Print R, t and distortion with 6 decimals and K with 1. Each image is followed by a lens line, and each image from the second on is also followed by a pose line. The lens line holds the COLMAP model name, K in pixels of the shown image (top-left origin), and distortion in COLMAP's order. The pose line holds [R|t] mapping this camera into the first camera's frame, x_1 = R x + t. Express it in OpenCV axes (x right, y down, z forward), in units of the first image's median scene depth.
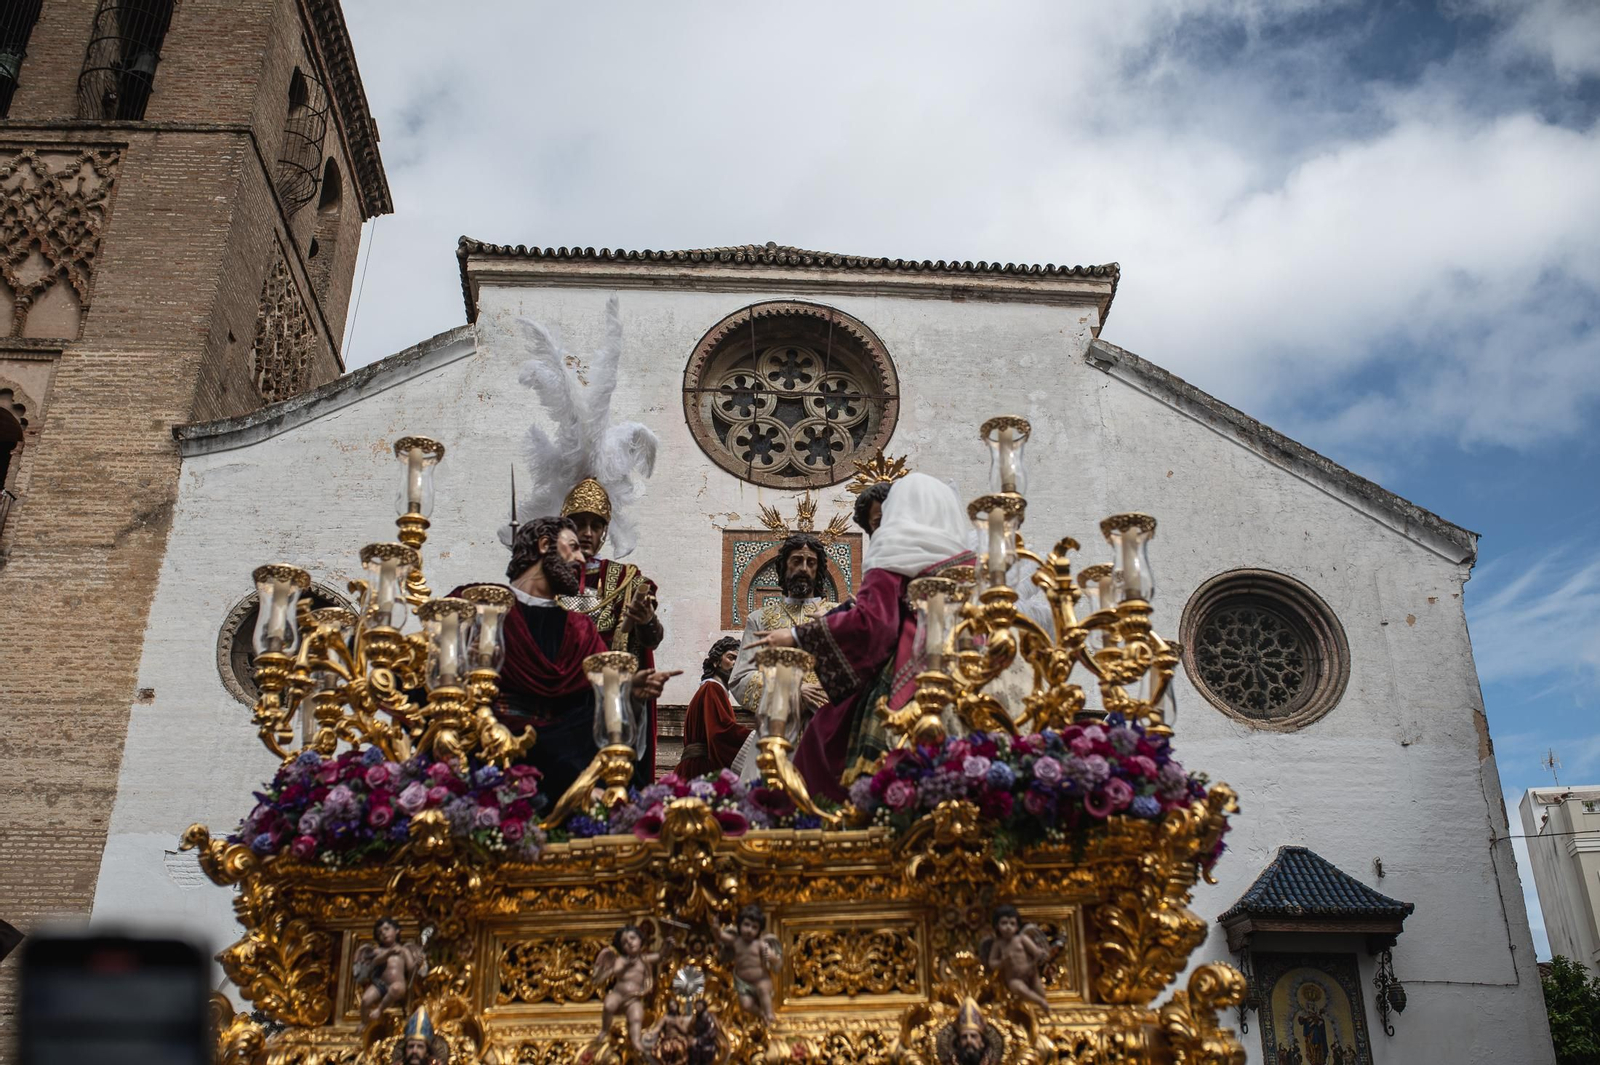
lens RADIAL K [[1567.8, 0, 800.0], [0, 1567.8, 532.5], [0, 0, 1]] dist [-0.046976, 0.097501]
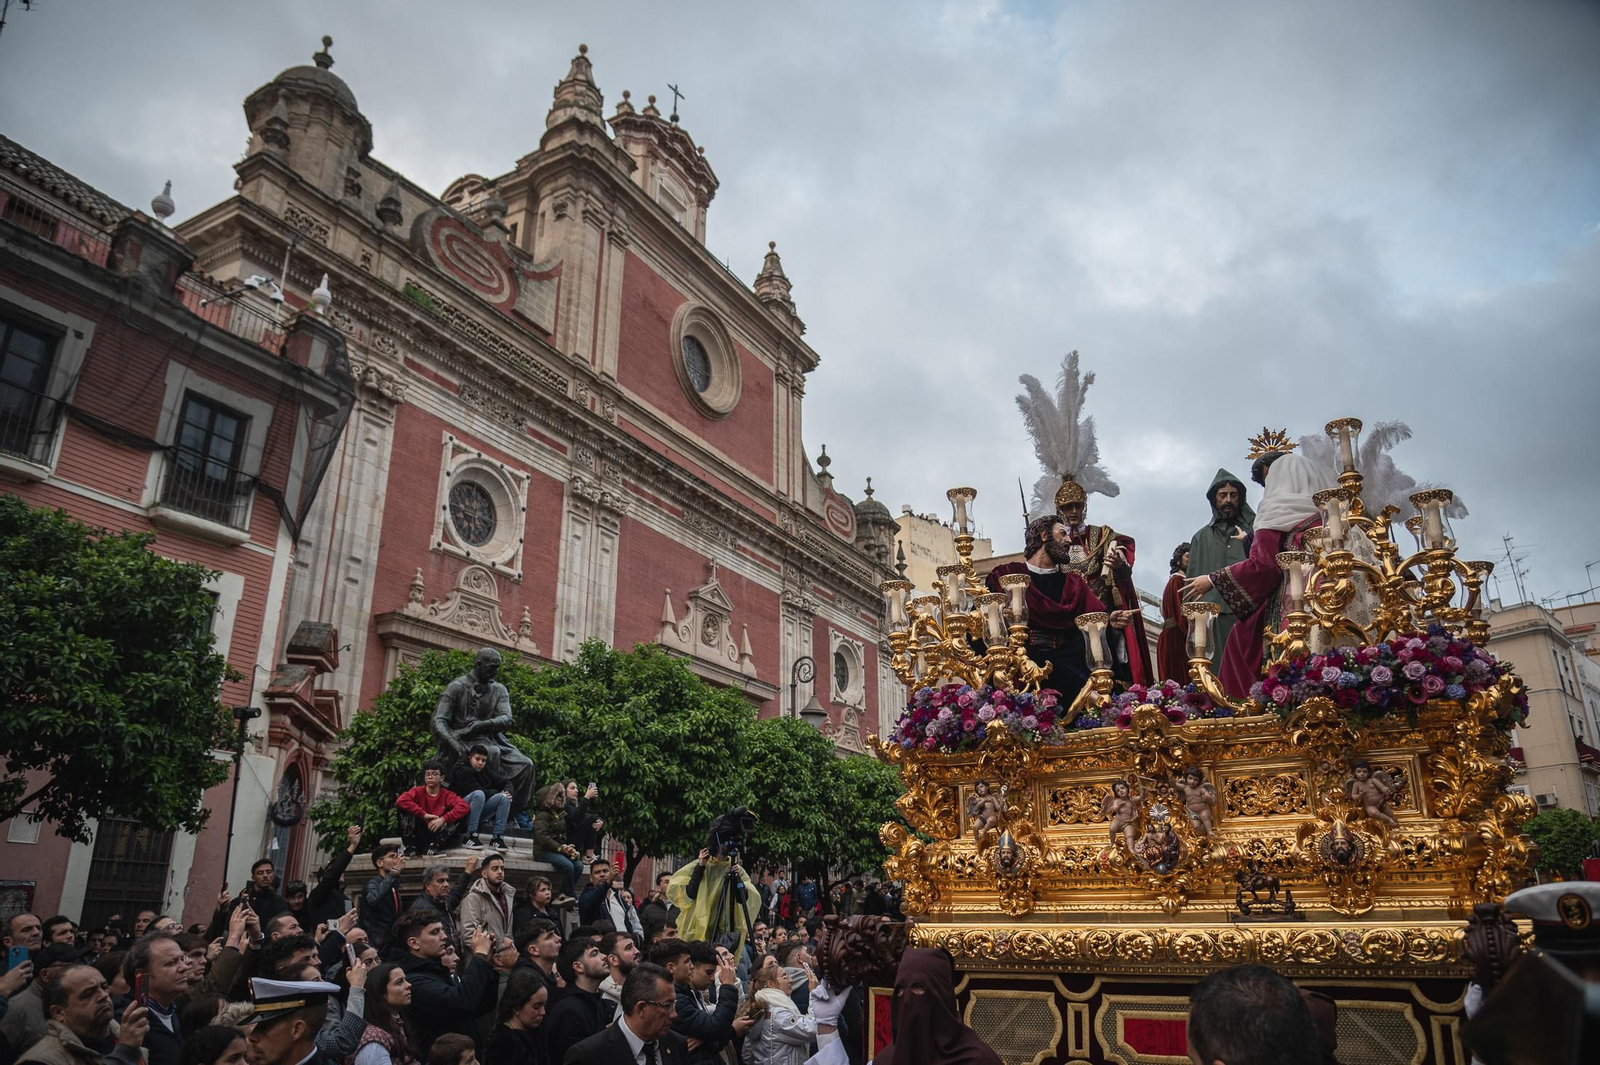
lens RADIAL K [[1090.9, 0, 803.3], [0, 1090.9, 552.3], [0, 0, 1]] dist [-0.027834, 0.001699]
pose [[0.910506, -0.118901, -0.396033, 0.073879], [0.159244, 0.984721, 0.070470, -0.128673], [0.381603, -0.127229, 0.915528, -0.181106]]
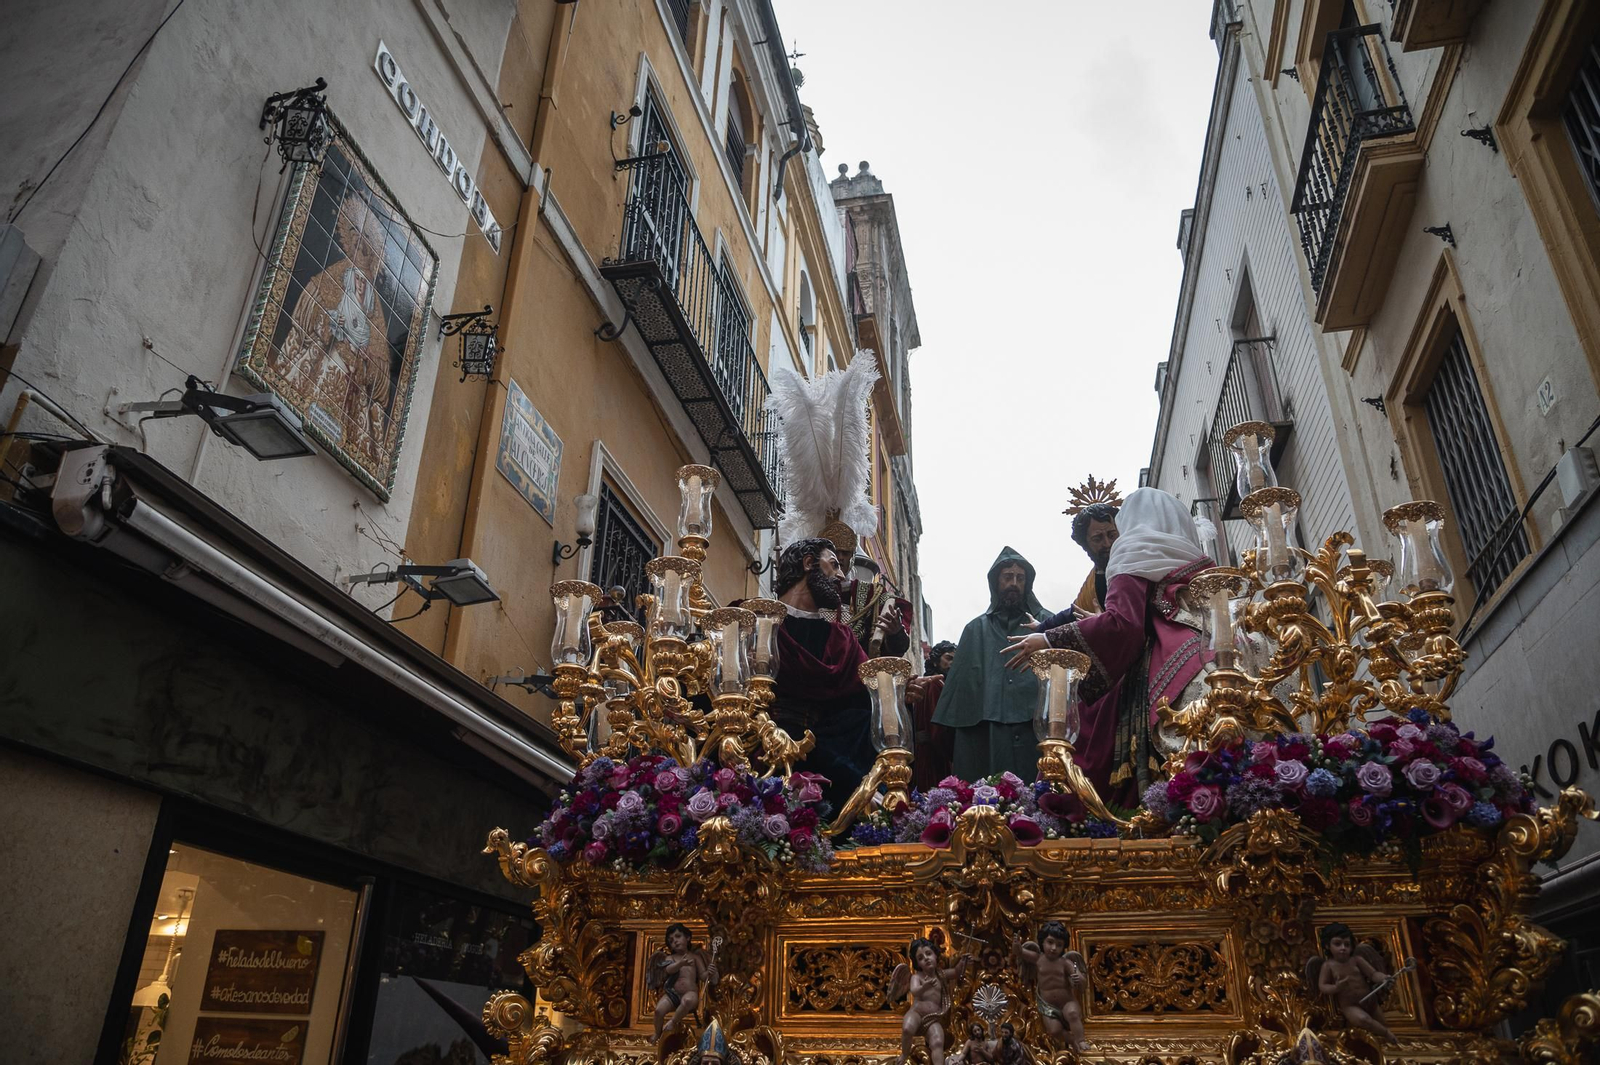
lens RADIAL K [[1101.8, 0, 800.0], [0, 1101.8, 532.5], [0, 0, 1]] dist [-0.050821, 0.000603]
pose [[0.989538, -0.032423, -0.140581, -0.078918], [0.026584, 0.998712, -0.043213, 0.026849], [0.141801, 0.039024, 0.989126, 0.302167]]
